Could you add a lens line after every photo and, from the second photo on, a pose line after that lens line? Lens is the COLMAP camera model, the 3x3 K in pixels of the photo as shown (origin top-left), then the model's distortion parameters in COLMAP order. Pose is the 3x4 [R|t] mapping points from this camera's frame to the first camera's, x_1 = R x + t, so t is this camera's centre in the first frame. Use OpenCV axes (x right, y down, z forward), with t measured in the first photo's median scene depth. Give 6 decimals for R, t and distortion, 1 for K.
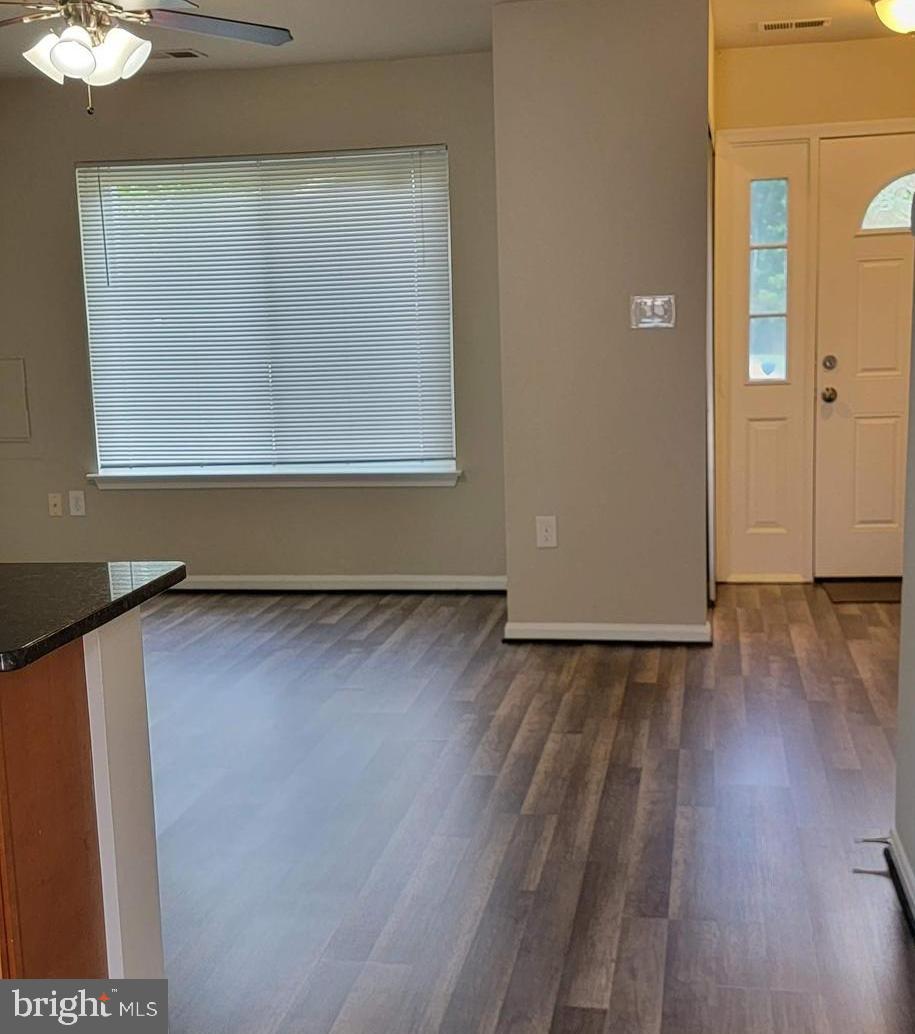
lens RADIAL K [[1409.0, 0, 458.1], [0, 1409.0, 516.1], [0, 0, 1]] dist [0.060710, 0.000000]
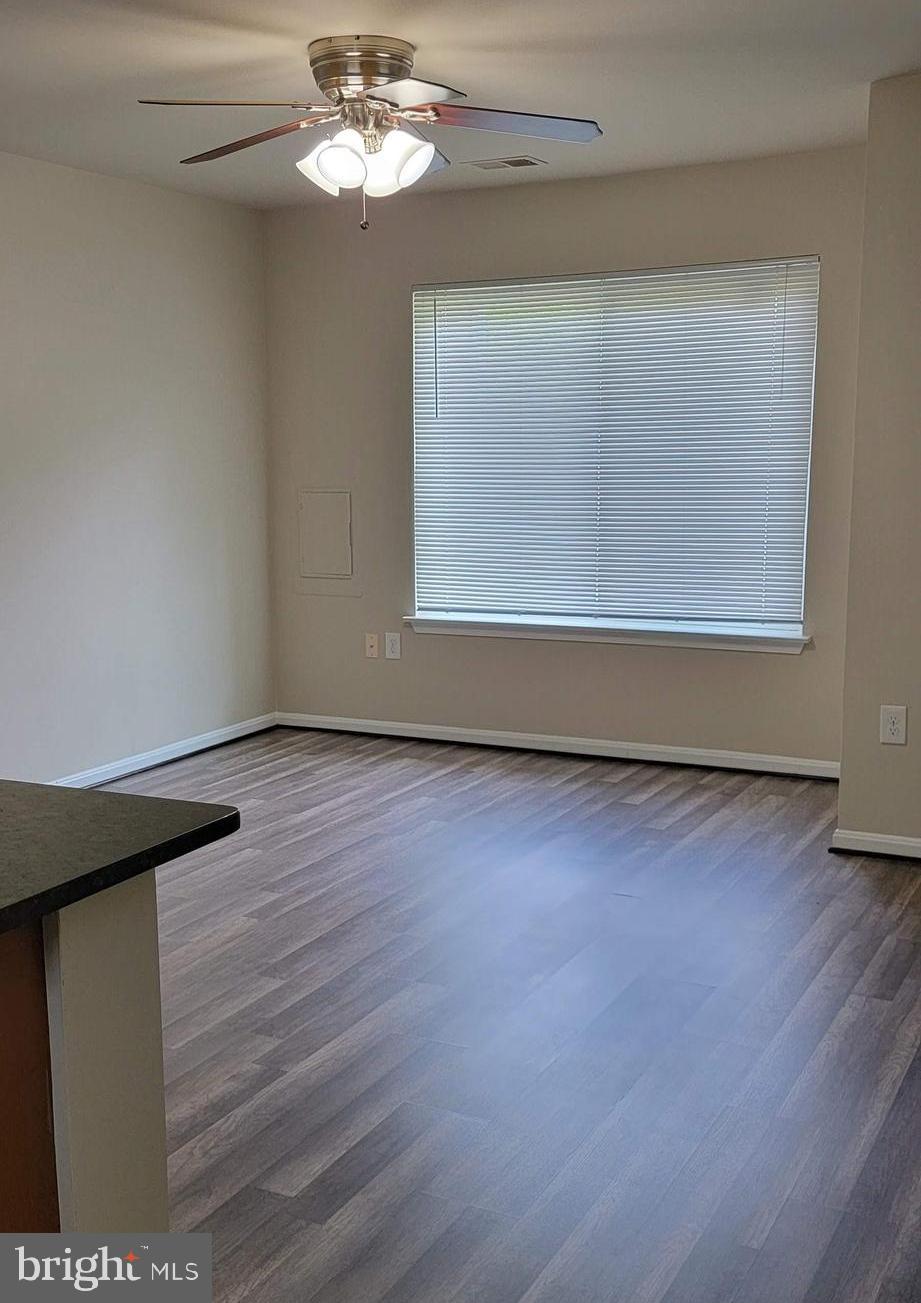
lens RADIAL K [[1381.6, 0, 461.0], [0, 1381.6, 657.5], [0, 0, 1]] dist [0.075857, 0.000000]
pose [[0.951696, 0.066769, -0.299693, 0.061859], [-0.061583, 0.997744, 0.026727, -0.032929], [0.300802, -0.006980, 0.953661, 0.144875]]
